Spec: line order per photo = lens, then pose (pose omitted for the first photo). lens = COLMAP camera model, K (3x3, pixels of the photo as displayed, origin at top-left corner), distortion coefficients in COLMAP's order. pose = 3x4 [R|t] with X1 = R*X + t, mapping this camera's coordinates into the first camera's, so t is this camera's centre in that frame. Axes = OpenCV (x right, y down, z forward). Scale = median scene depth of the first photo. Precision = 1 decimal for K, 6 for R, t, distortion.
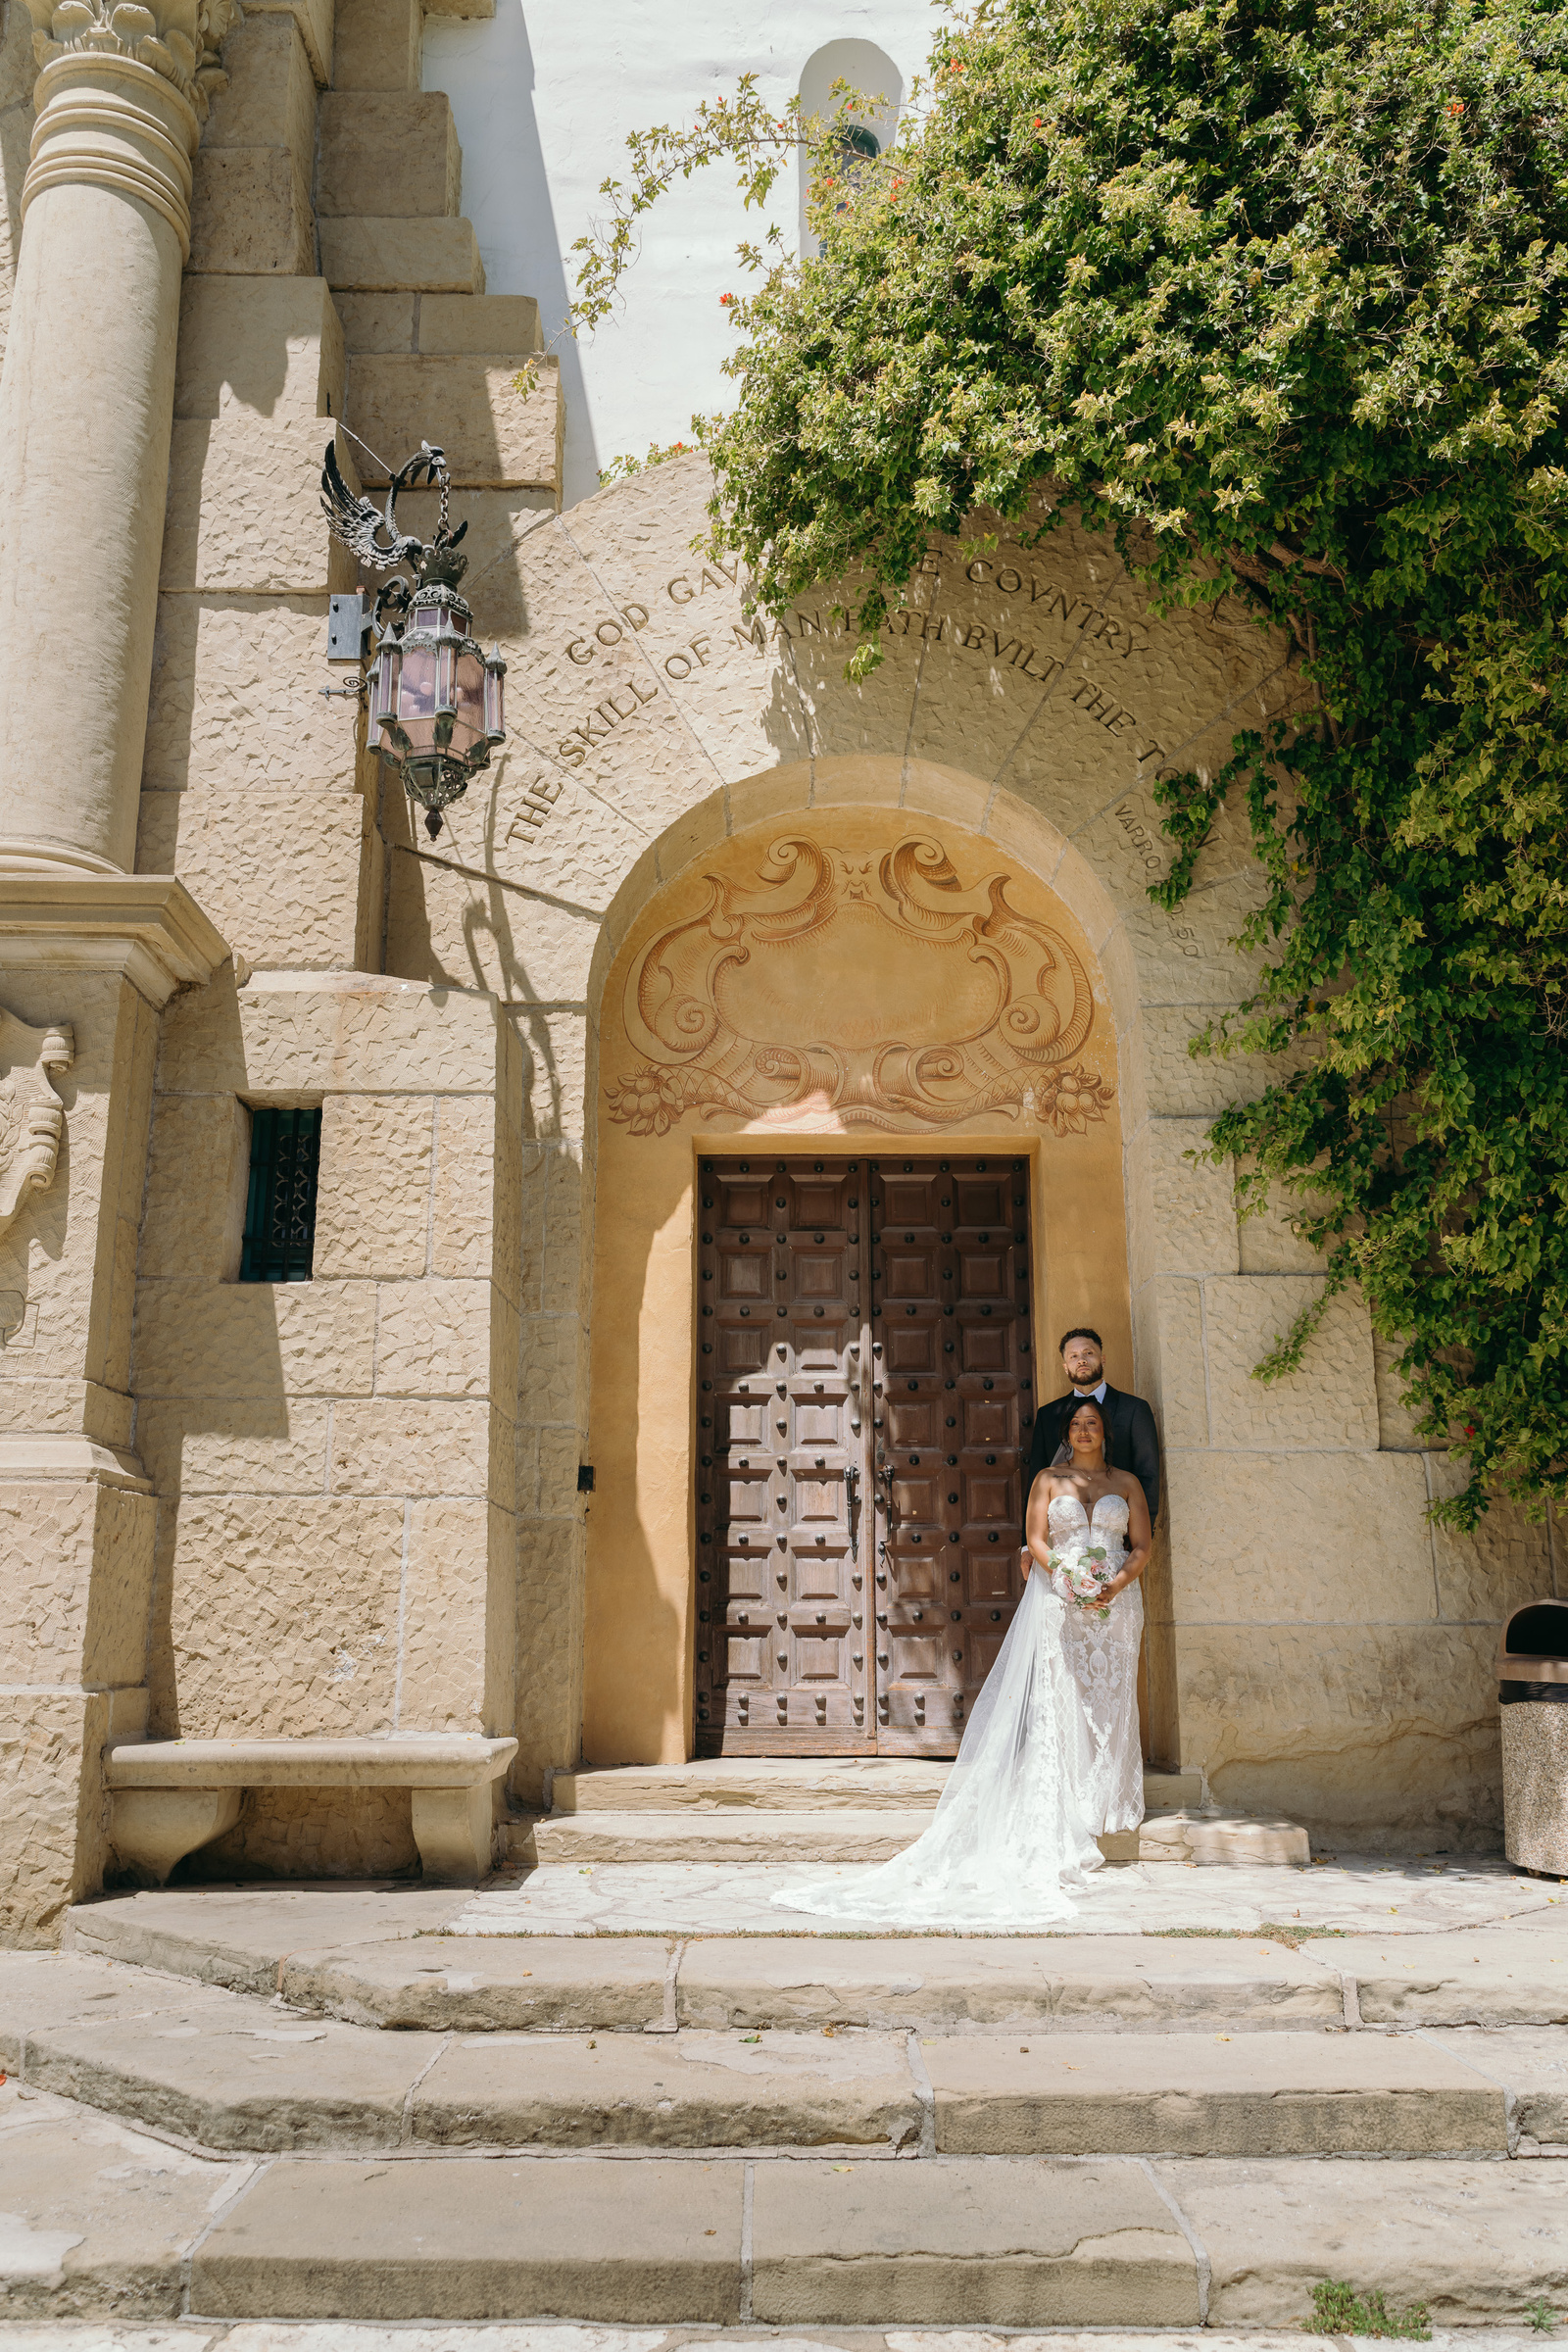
lens RADIAL K [[1878.2, 0, 782.4], [0, 1878.2, 1083.5], [0, 0, 1]] dist [-0.004665, 0.008647]
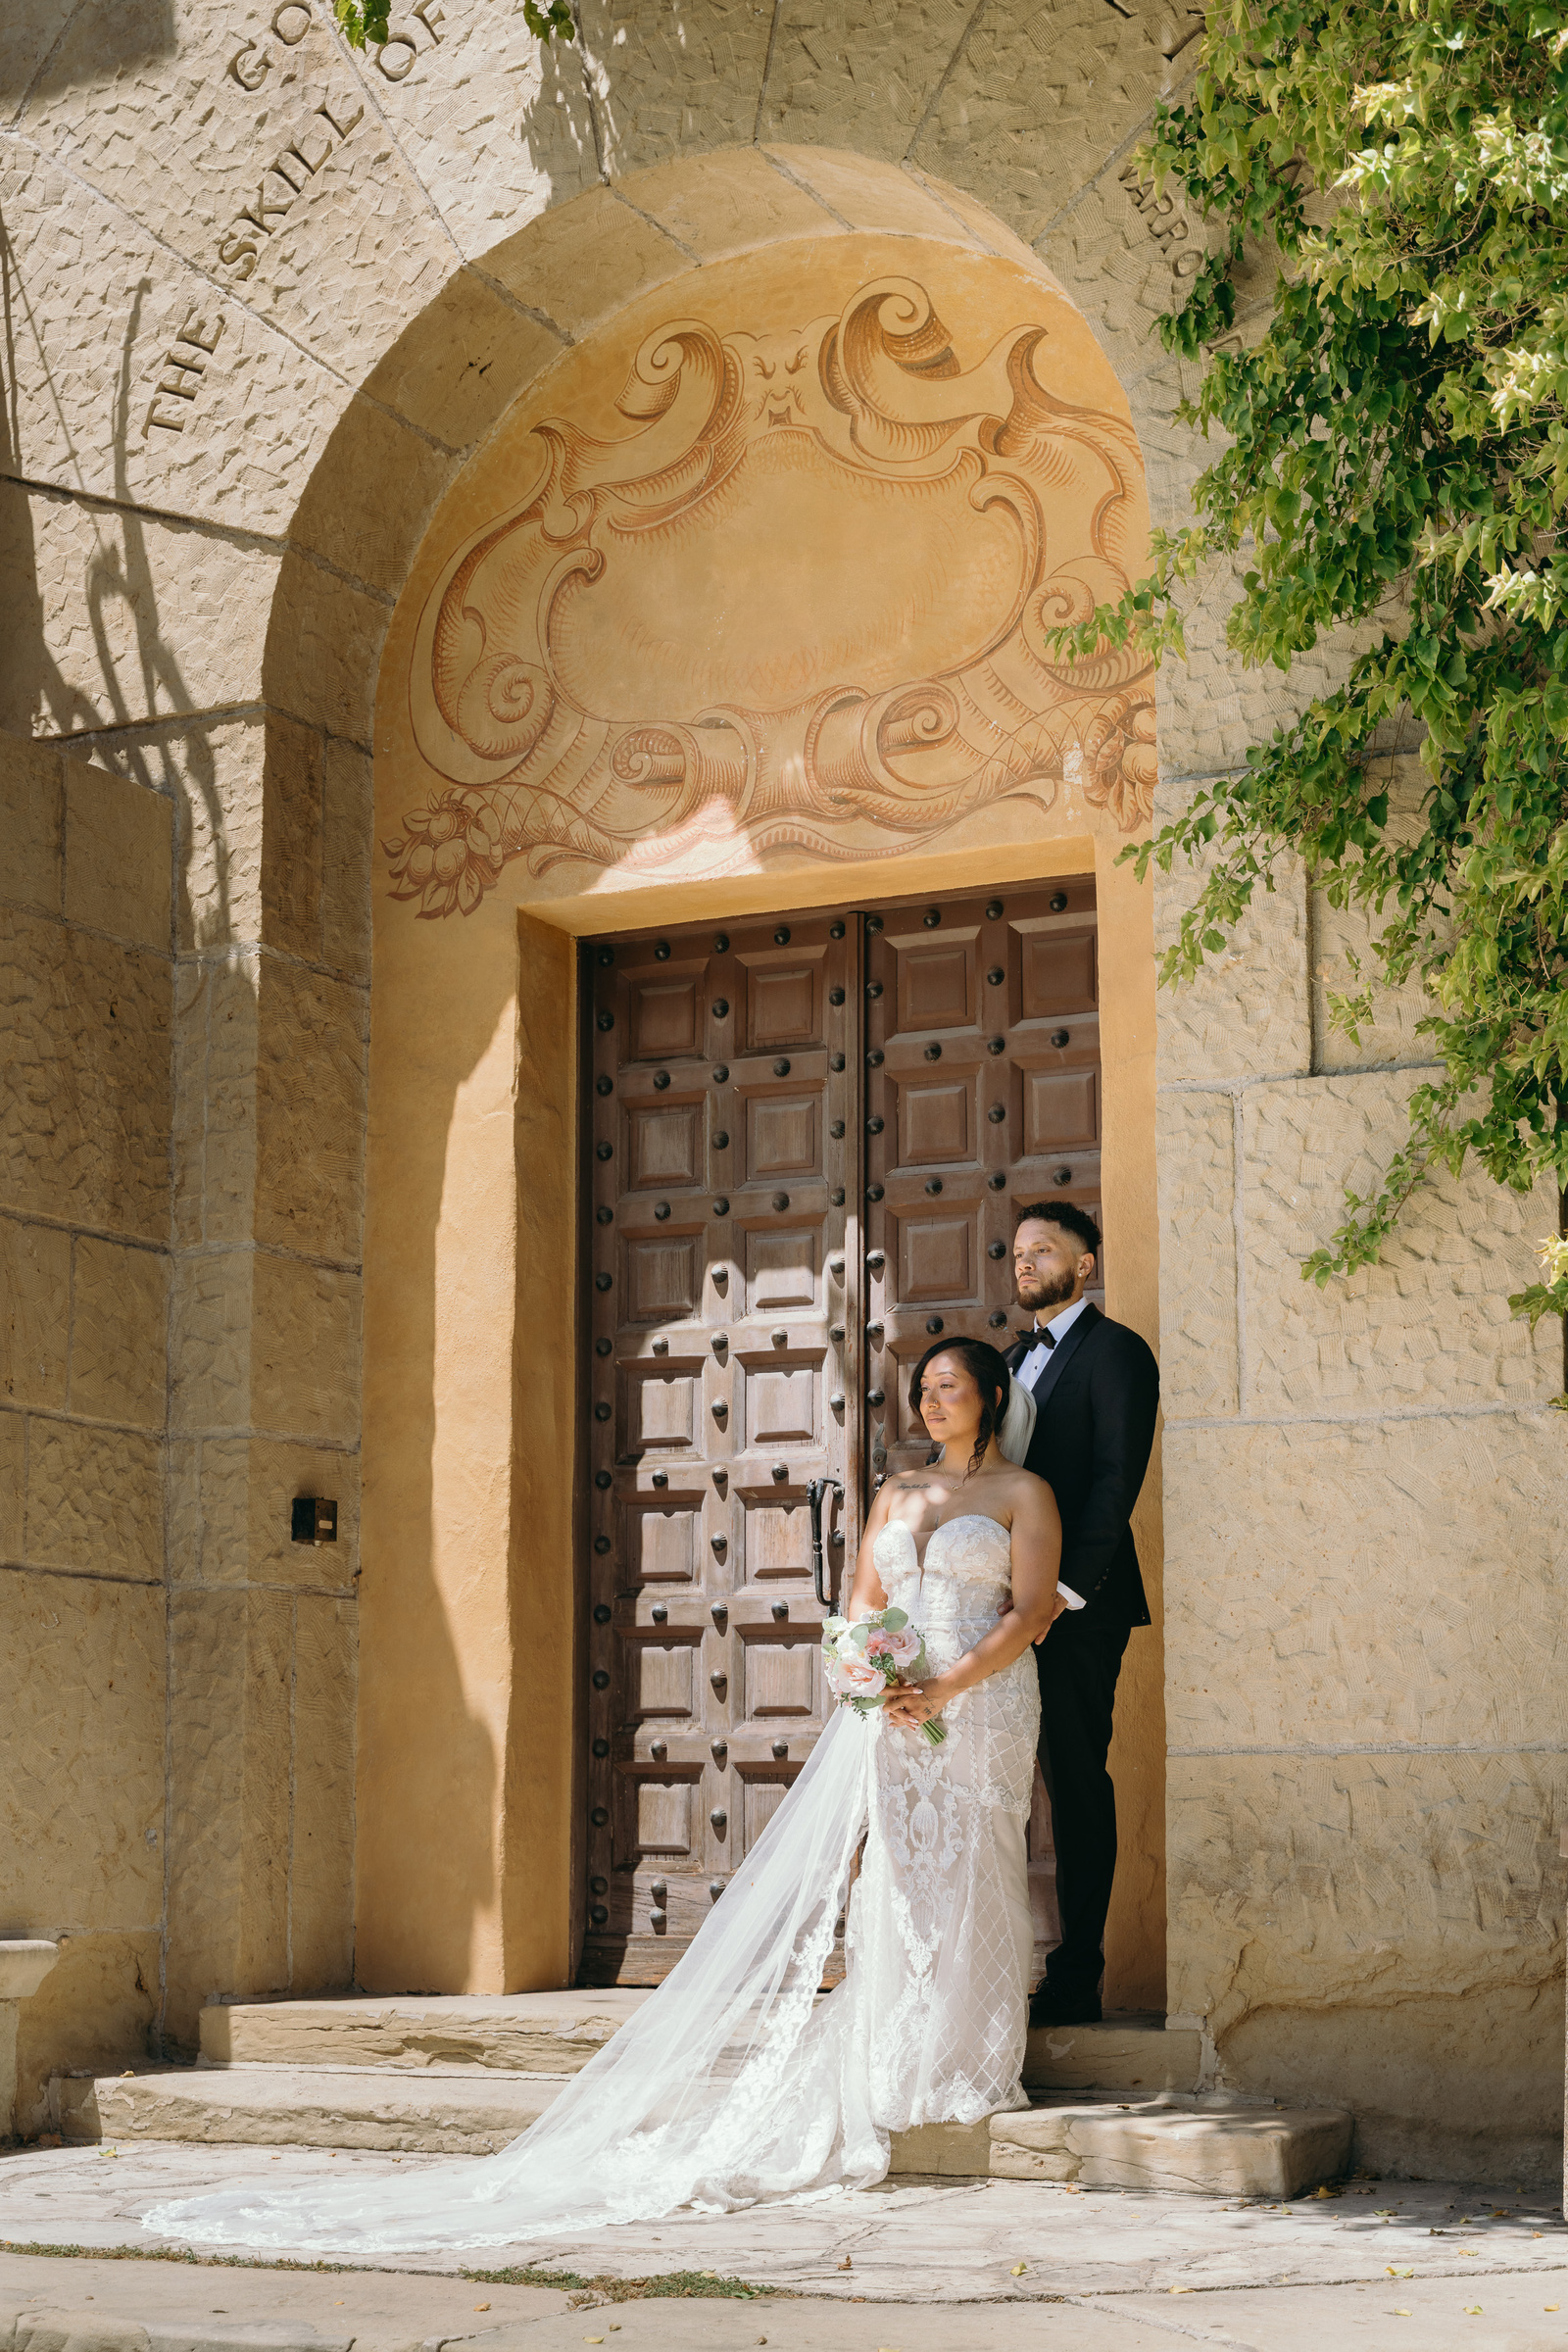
lens RADIAL K [[3629.1, 0, 784.0], [0, 3629.1, 1176.0], [0, 0, 1]] dist [-0.009499, -0.022388]
pose [[0.894847, -0.078082, -0.439491, 0.497154], [0.128356, 0.988009, 0.085813, 0.024610], [0.427520, -0.133201, 0.894139, 0.061503]]
